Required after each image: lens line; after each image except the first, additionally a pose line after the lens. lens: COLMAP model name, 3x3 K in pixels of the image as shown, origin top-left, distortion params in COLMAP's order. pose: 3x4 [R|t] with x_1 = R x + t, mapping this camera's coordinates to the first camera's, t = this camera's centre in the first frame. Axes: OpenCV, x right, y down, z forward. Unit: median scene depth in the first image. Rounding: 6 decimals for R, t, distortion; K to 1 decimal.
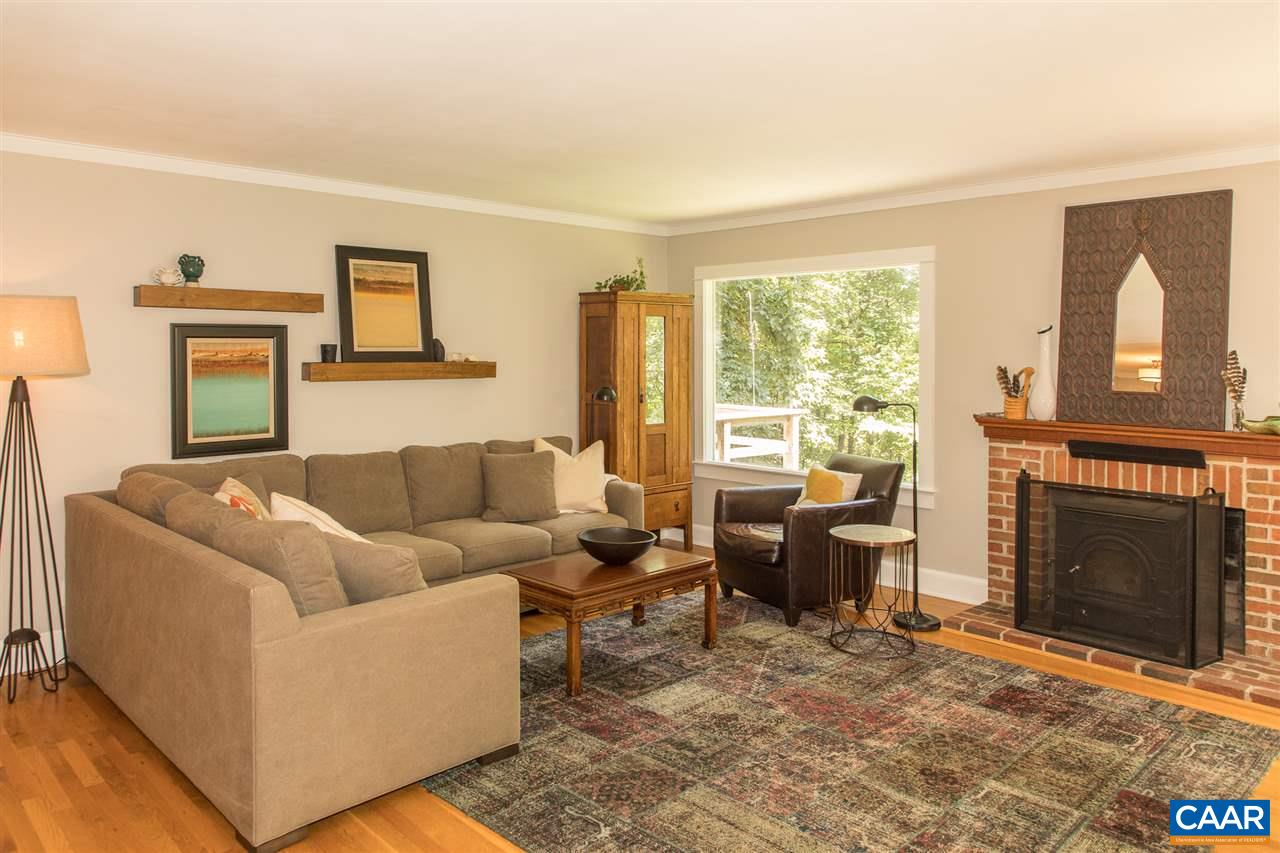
lens RADIAL K [[883.6, 0, 642.9], [0, 883.6, 359.5], [0, 0, 1]] dist [0.042794, -0.035160]
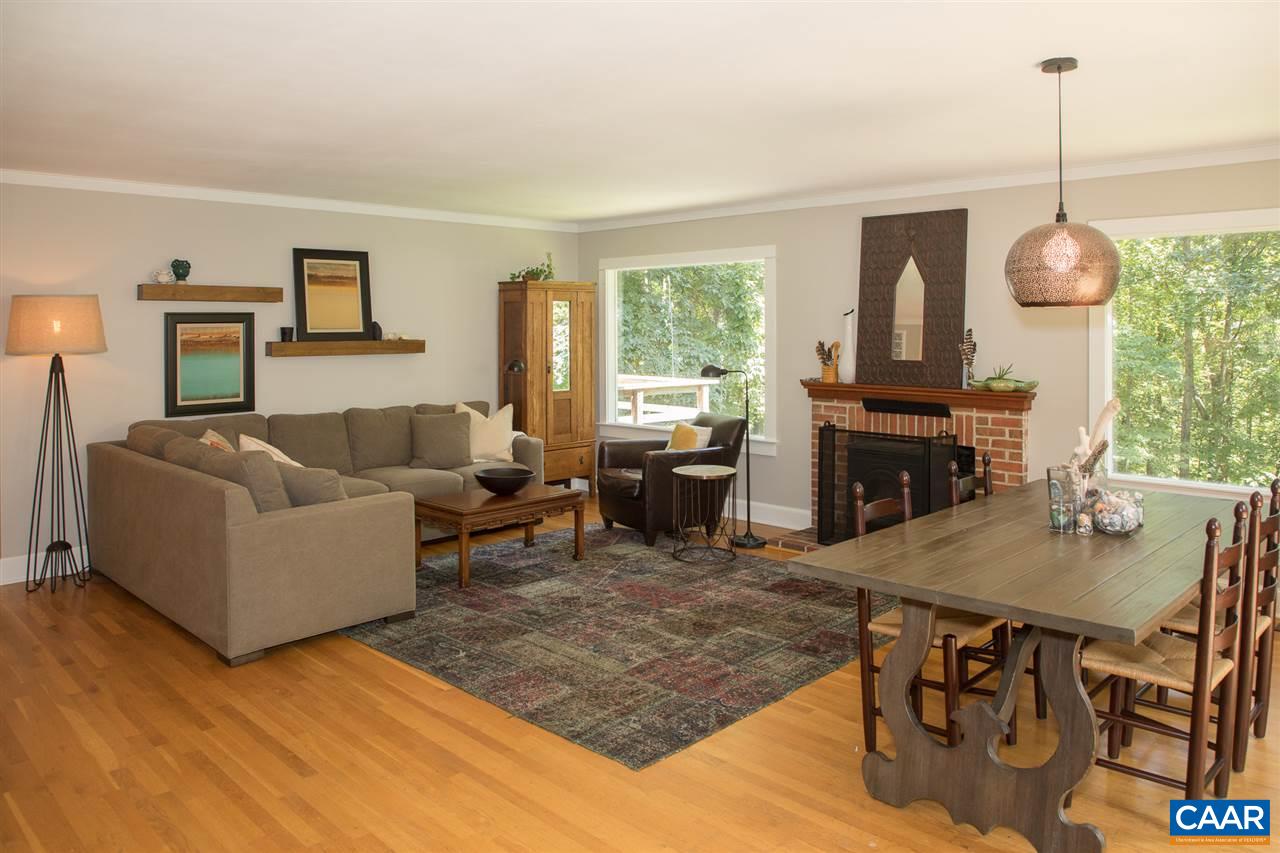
lens RADIAL K [[910.6, 0, 639.6], [0, 910.6, 313.7], [0, 0, 1]] dist [0.001707, -0.038430]
pose [[0.999905, -0.006289, 0.012244, 0.144984], [0.006578, 0.999697, -0.023725, -0.002490], [-0.012091, 0.023803, 0.999644, -0.328923]]
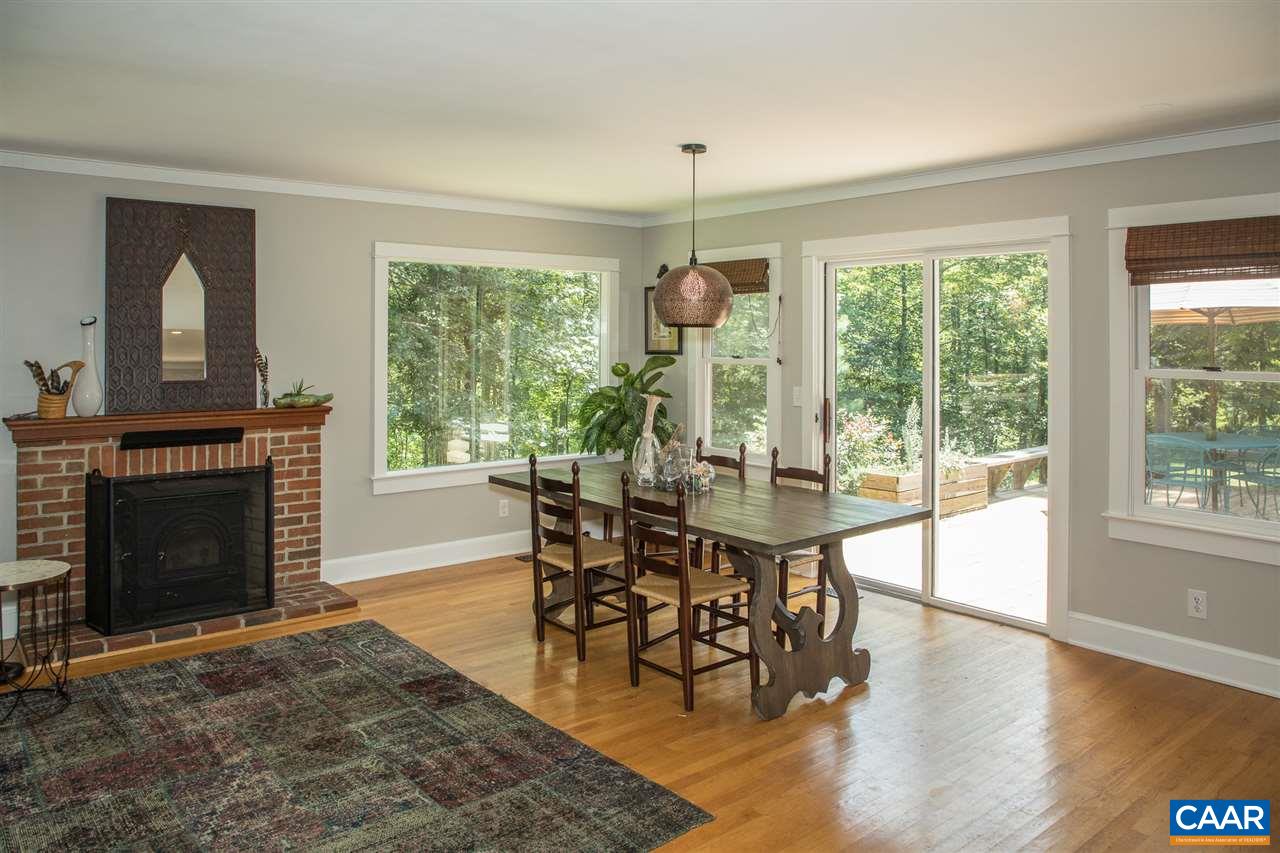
lens RADIAL K [[919.4, 0, 611.6], [0, 919.4, 331.8], [0, 0, 1]] dist [-0.035635, 0.003754]
pose [[0.103575, -0.000190, 0.994622, -0.492904], [0.009930, 0.999950, -0.000843, -0.016923], [-0.994572, 0.009964, 0.103572, 0.365766]]
